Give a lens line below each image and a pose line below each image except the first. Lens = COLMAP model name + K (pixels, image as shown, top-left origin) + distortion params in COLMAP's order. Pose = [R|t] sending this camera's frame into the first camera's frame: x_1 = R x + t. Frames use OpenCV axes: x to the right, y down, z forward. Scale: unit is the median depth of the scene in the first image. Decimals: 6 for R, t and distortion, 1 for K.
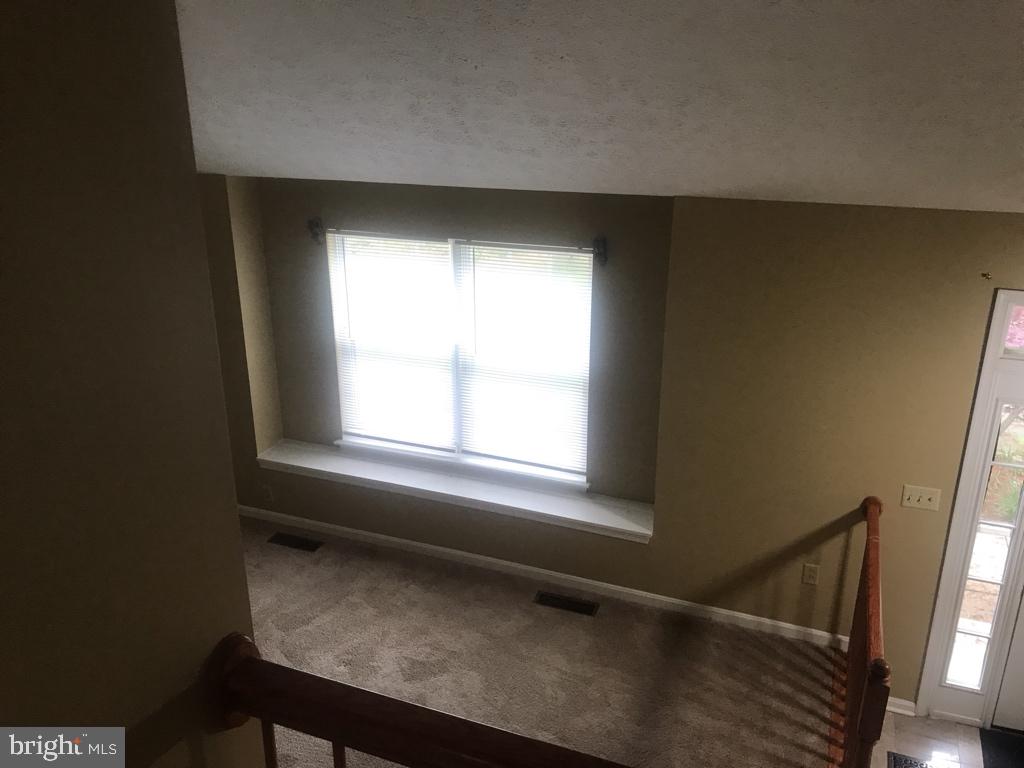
lens RADIAL K [[828.9, 0, 512.0], [0, 828.9, 384.0], [0, 0, 1]] dist [0.052582, -0.101921]
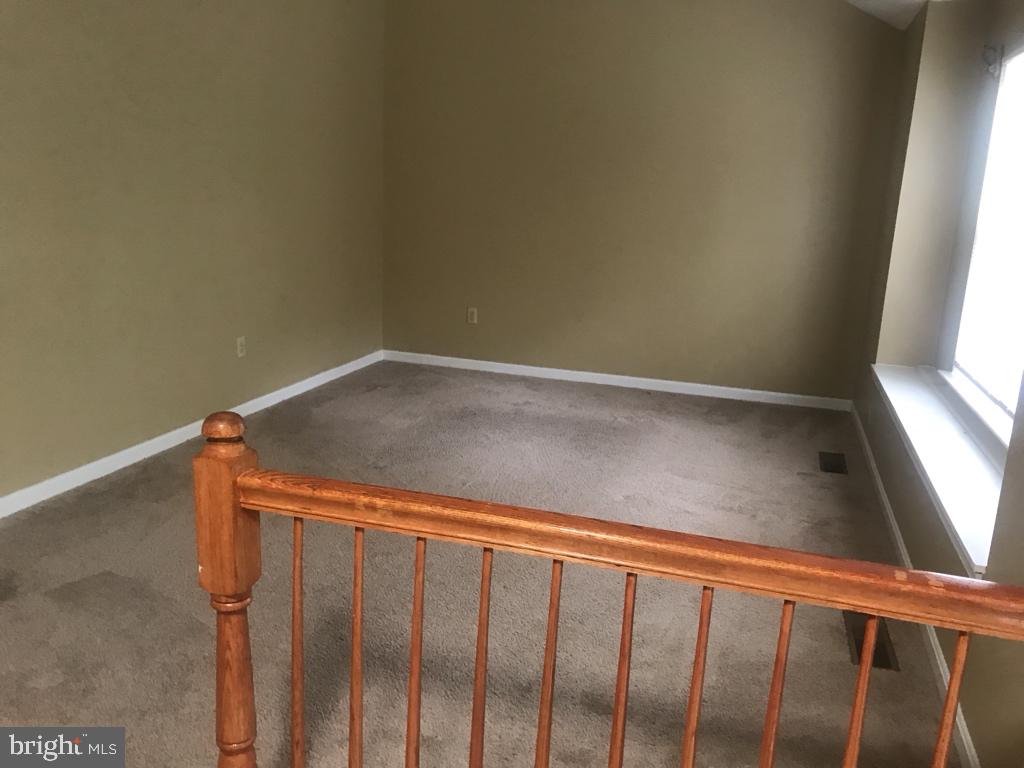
lens RADIAL K [[835.2, 0, 512.0], [0, 835.2, 384.0], [0, 0, 1]] dist [-0.005857, 0.002800]
pose [[0.067071, 0.238059, -0.968932, 0.499750], [-0.384751, 0.902181, 0.195026, 0.085603], [0.920580, 0.359718, 0.152103, 0.581244]]
